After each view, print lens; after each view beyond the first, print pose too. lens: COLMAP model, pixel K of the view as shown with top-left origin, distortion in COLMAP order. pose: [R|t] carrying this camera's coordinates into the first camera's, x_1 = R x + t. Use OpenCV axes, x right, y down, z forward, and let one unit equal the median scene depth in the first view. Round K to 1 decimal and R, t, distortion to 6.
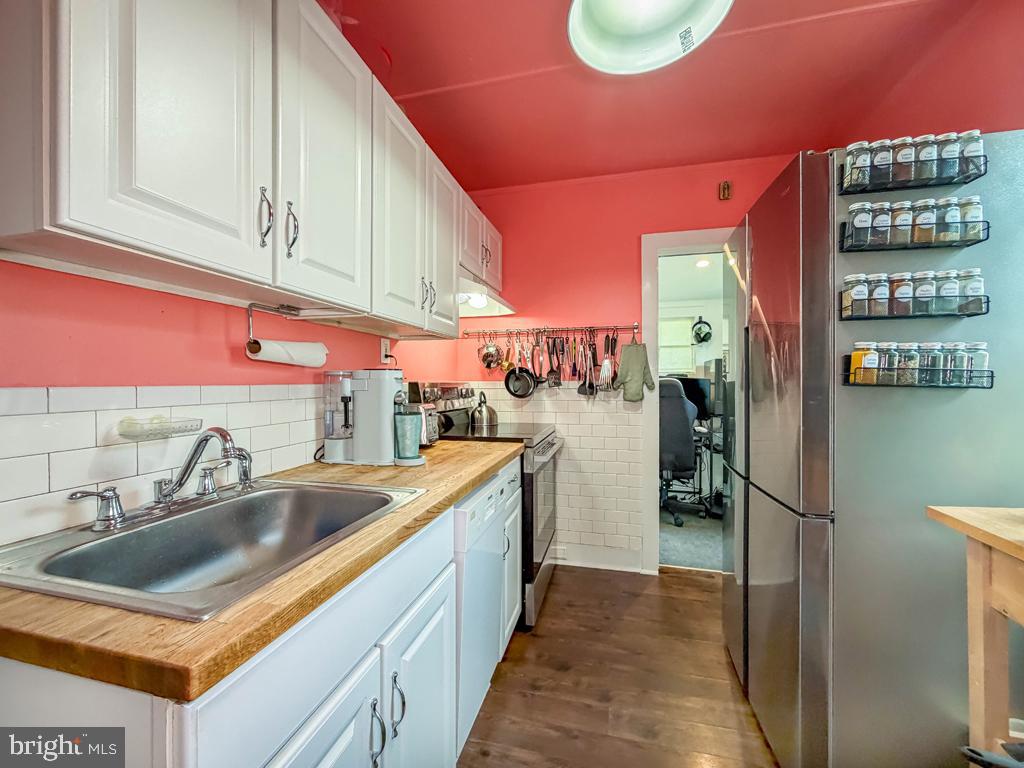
lens RADIAL K [[440.3, 0, 508.1], [0, 440.3, 379.4], [0, 0, 1]] dist [-0.000961, -0.000293]
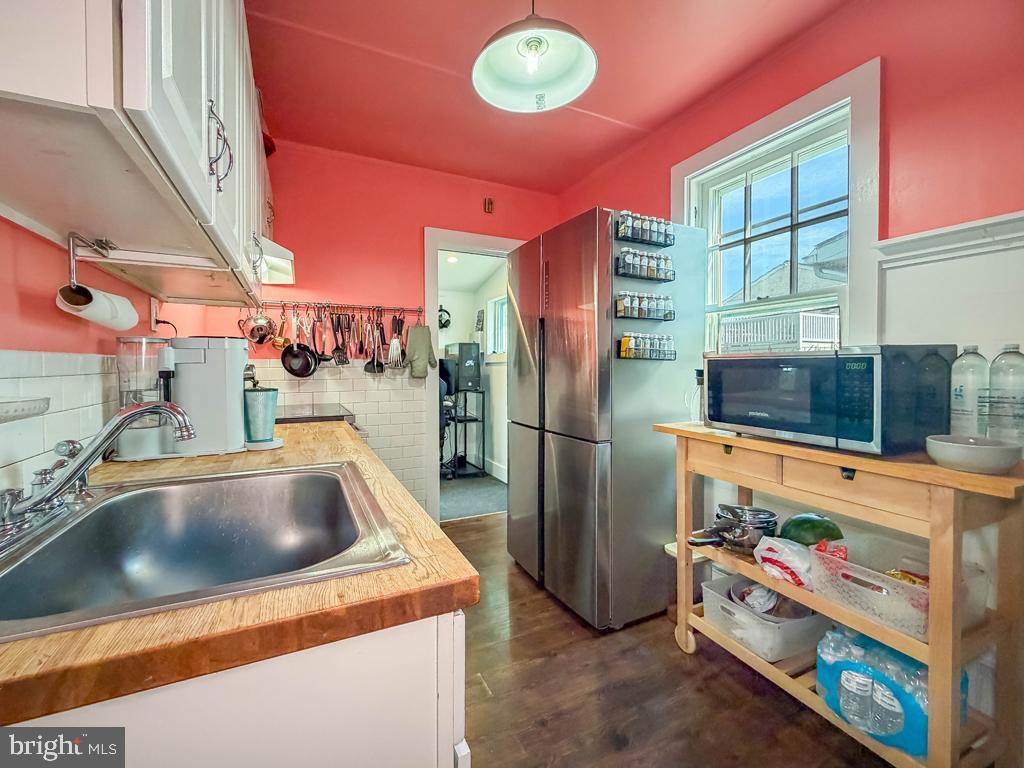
lens RADIAL K [[421.7, 0, 545.9], [0, 421.7, 368.1], [0, 0, 1]] dist [-0.000210, -0.000044]
pose [[0.751072, -0.006577, 0.660188, -0.258864], [-0.002658, 0.999912, 0.012986, 0.016297], [-0.660215, -0.011508, 0.750988, 0.006301]]
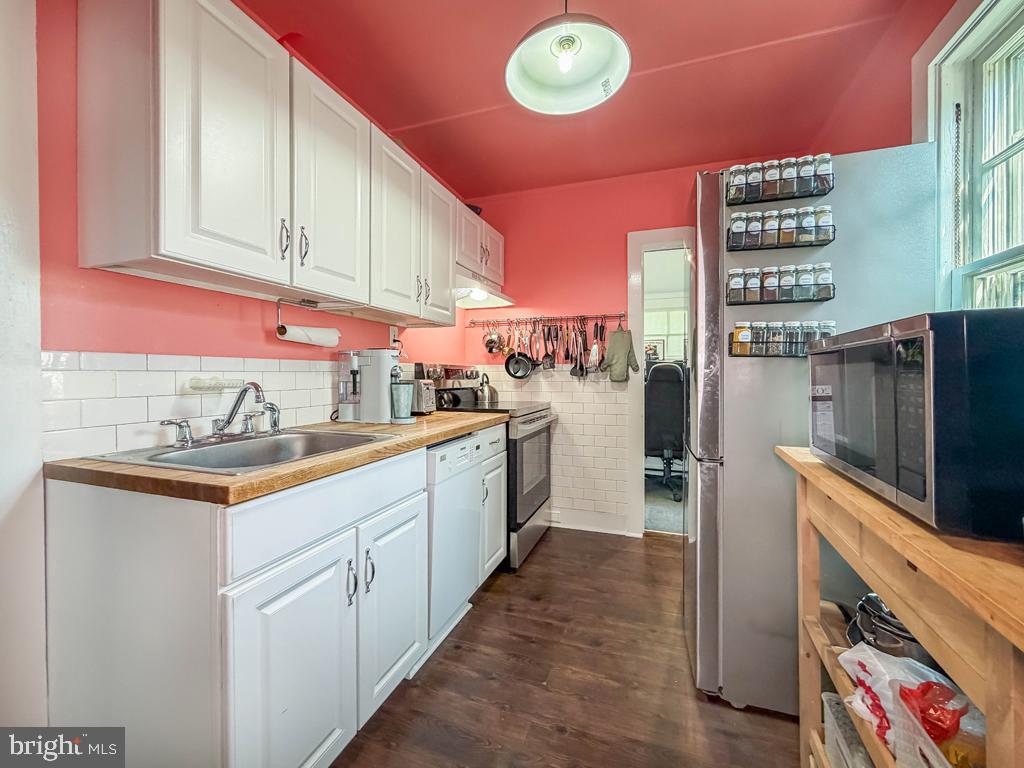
lens RADIAL K [[427.0, 0, 509.6], [0, 427.0, 369.0], [0, 0, 1]] dist [-0.000623, -0.000254]
pose [[0.997548, -0.002880, -0.069922, 0.123834], [0.002735, 0.999994, -0.002172, 0.028466], [0.069928, 0.001976, 0.997550, -0.152717]]
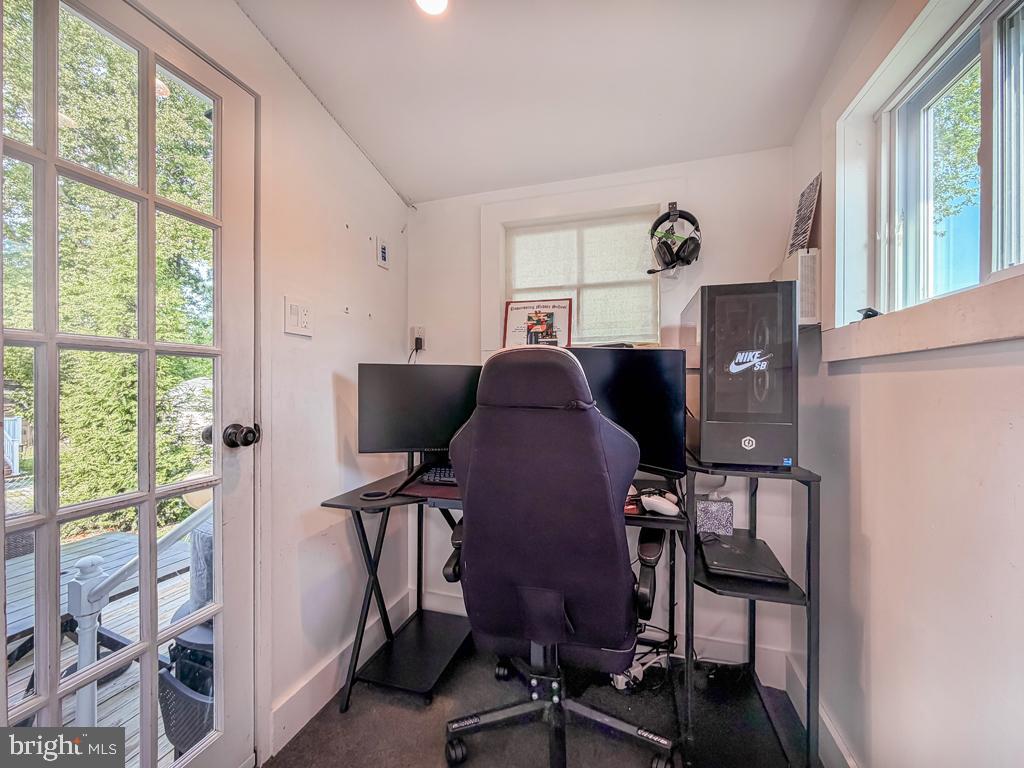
lens RADIAL K [[440.3, 0, 508.1], [0, 440.3, 379.4], [0, 0, 1]] dist [-0.000961, -0.000293]
pose [[0.999030, 0.001020, -0.044016, 0.991285], [-0.000793, 0.999986, 0.005170, 0.048158], [0.044020, -0.005130, 0.999017, 1.928390]]
